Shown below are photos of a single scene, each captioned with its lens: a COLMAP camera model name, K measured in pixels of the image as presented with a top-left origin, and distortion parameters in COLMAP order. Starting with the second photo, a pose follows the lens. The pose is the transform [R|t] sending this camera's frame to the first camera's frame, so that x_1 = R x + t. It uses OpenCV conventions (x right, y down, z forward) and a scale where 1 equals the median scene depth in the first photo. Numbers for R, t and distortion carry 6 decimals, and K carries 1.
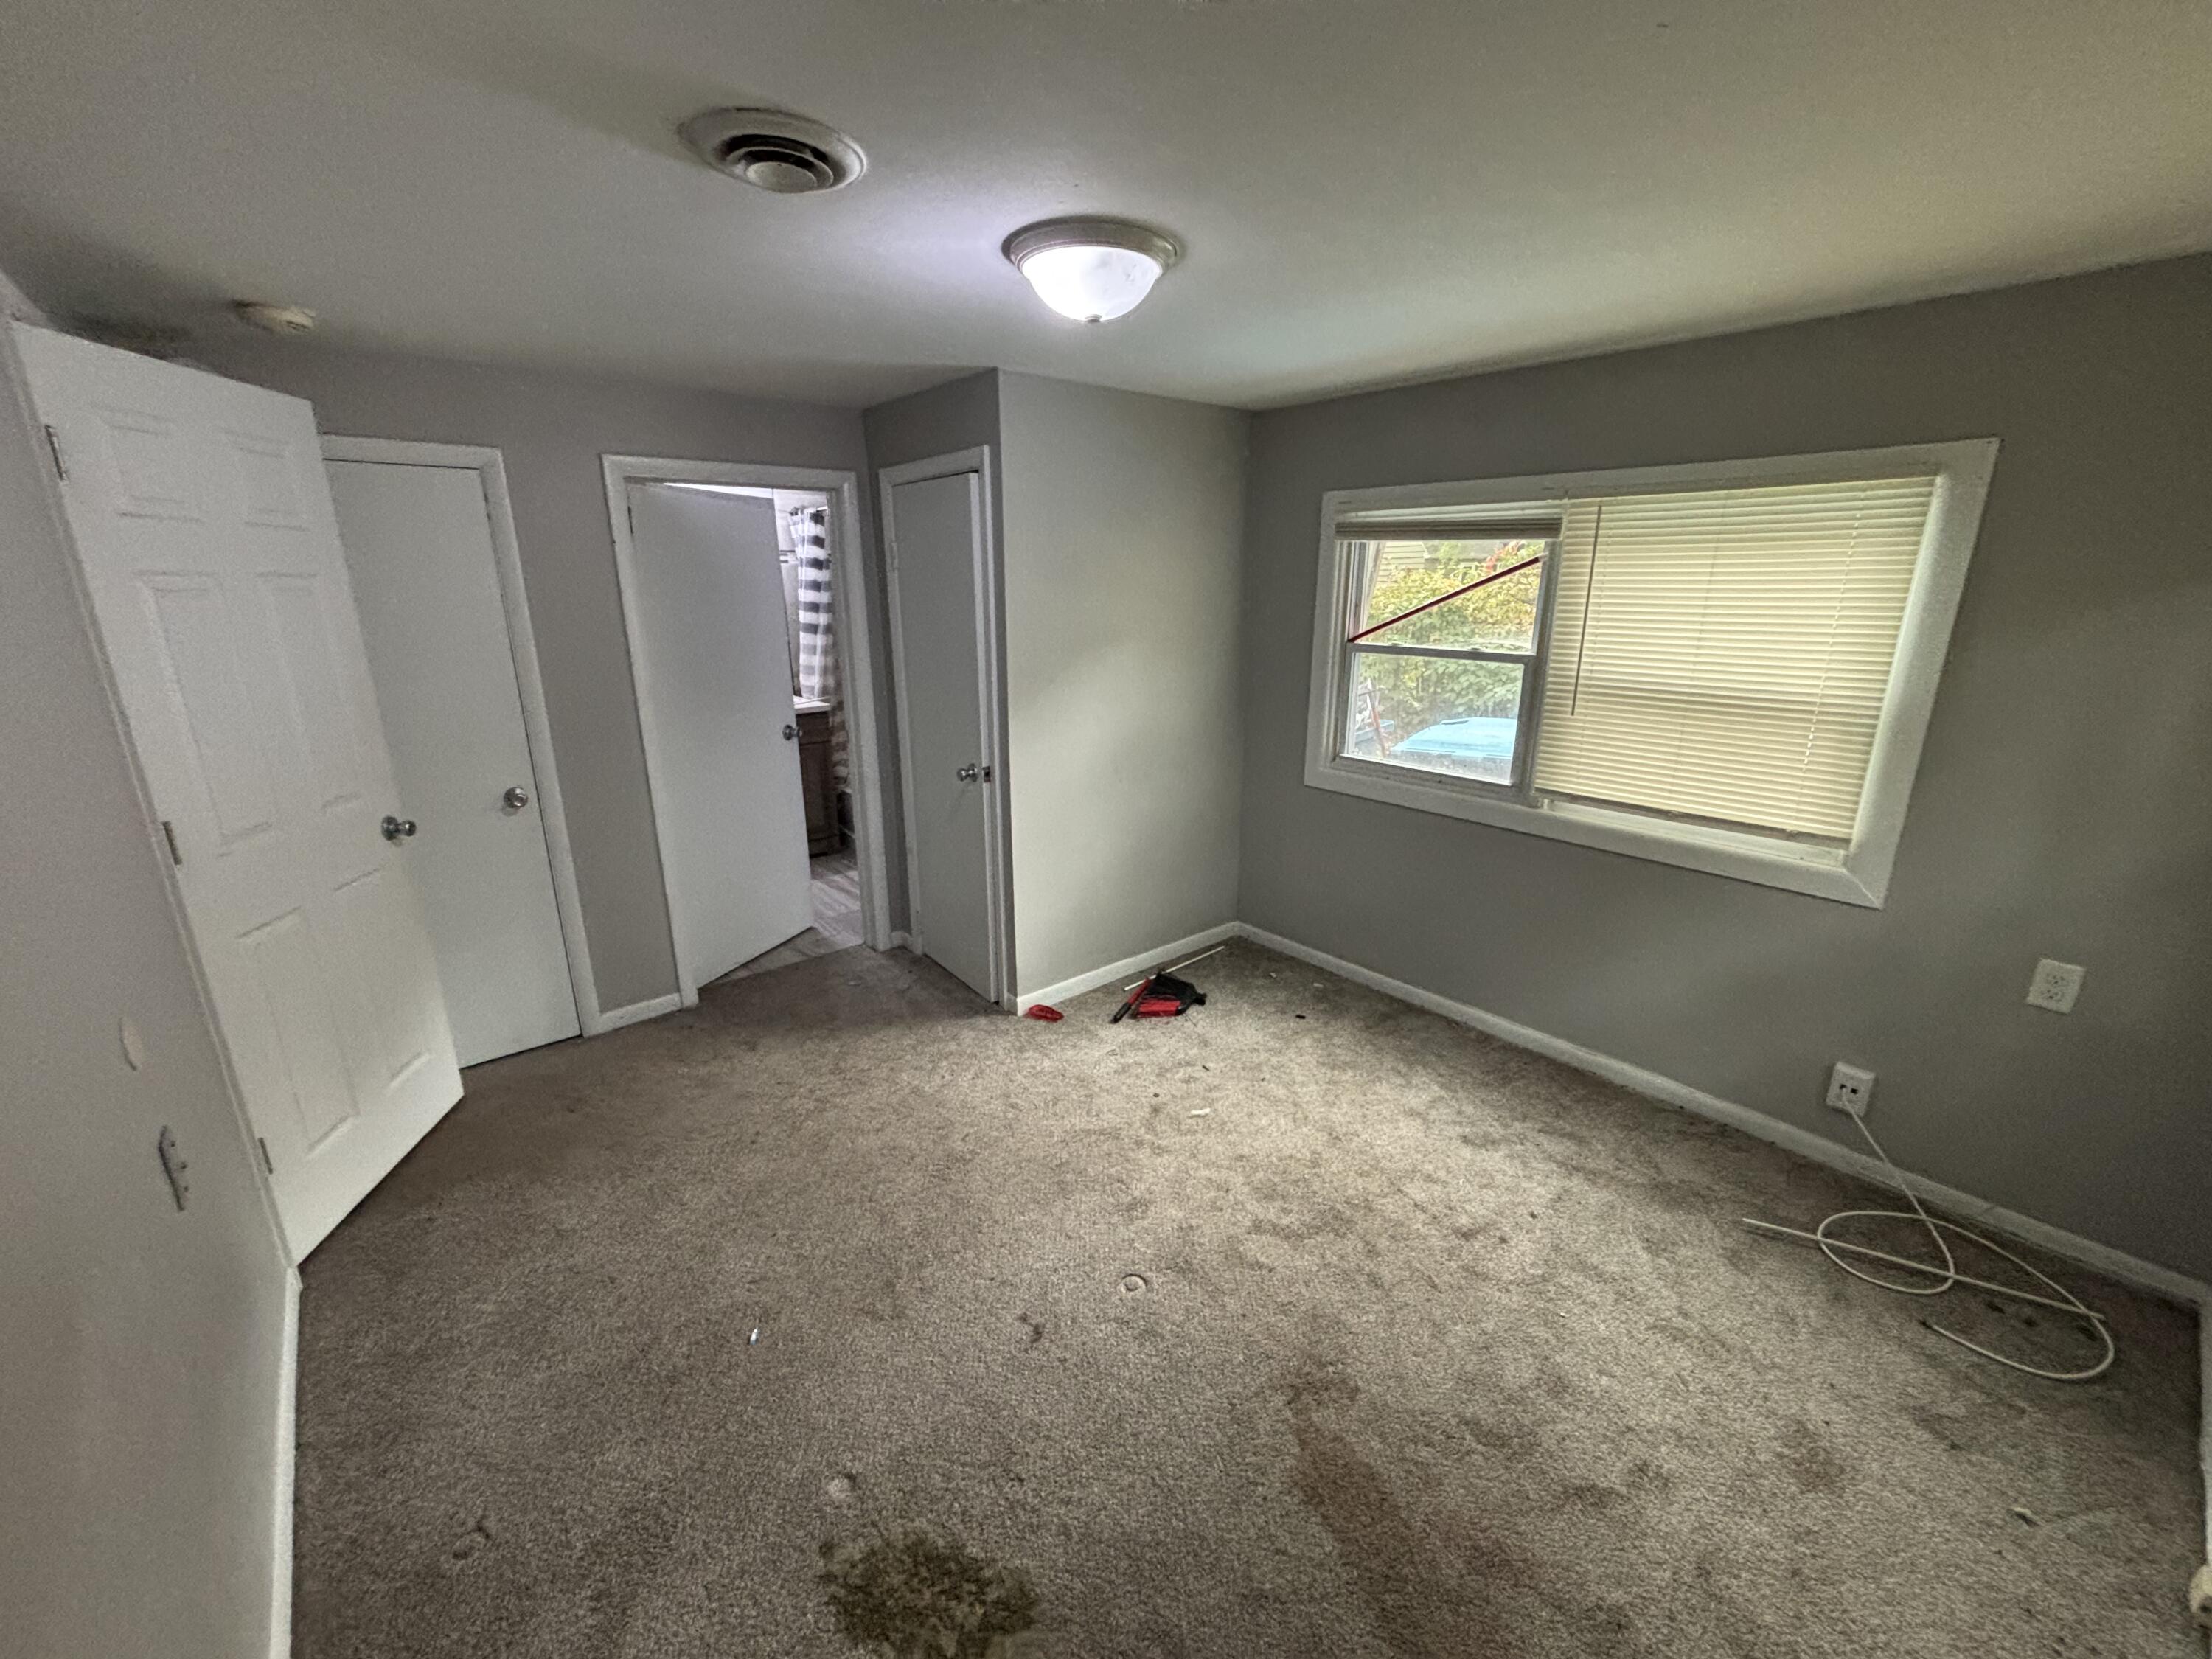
lens RADIAL K [[897.3, 0, 1099.4], [0, 897.3, 824.6], [0, 0, 1]] dist [0.020907, -0.000188]
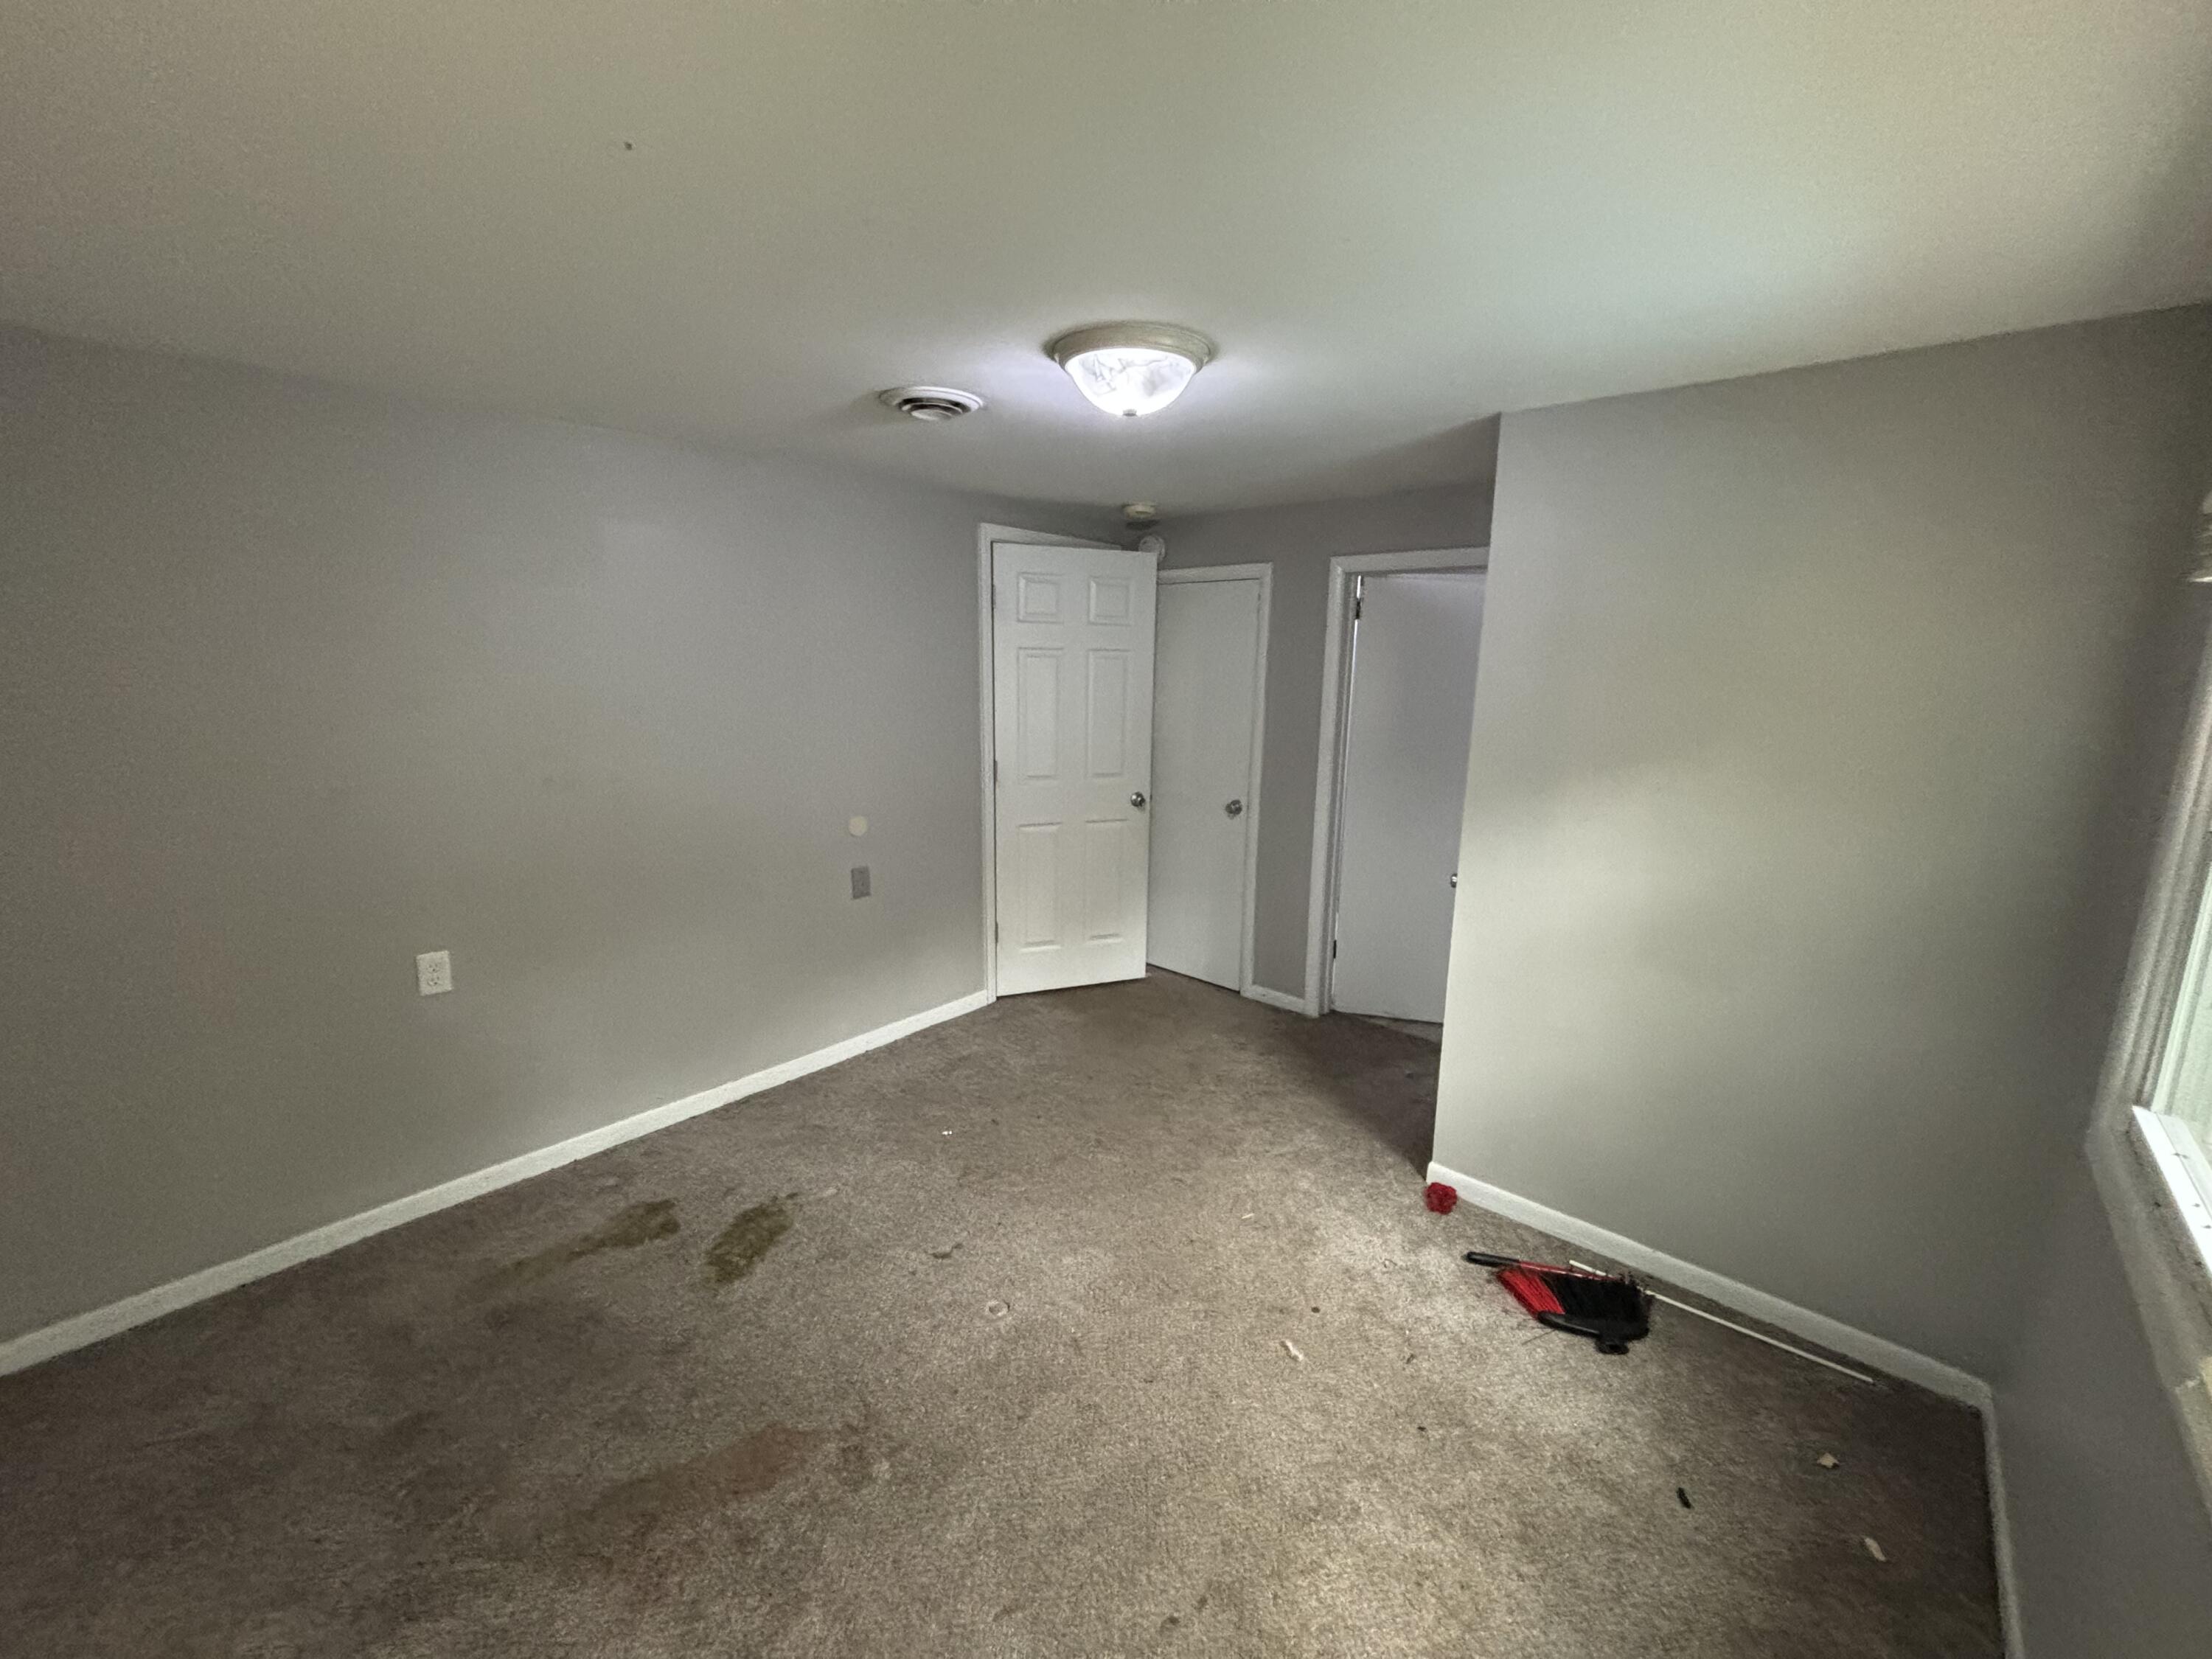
lens RADIAL K [[897.3, 0, 1102.9], [0, 897.3, 826.6], [0, 0, 1]] dist [0.020907, -0.000188]
pose [[0.144672, 0.200236, -0.969008, 0.631844], [-0.281165, 0.947261, 0.153764, -0.145135], [0.948692, 0.250206, 0.193341, 0.505696]]
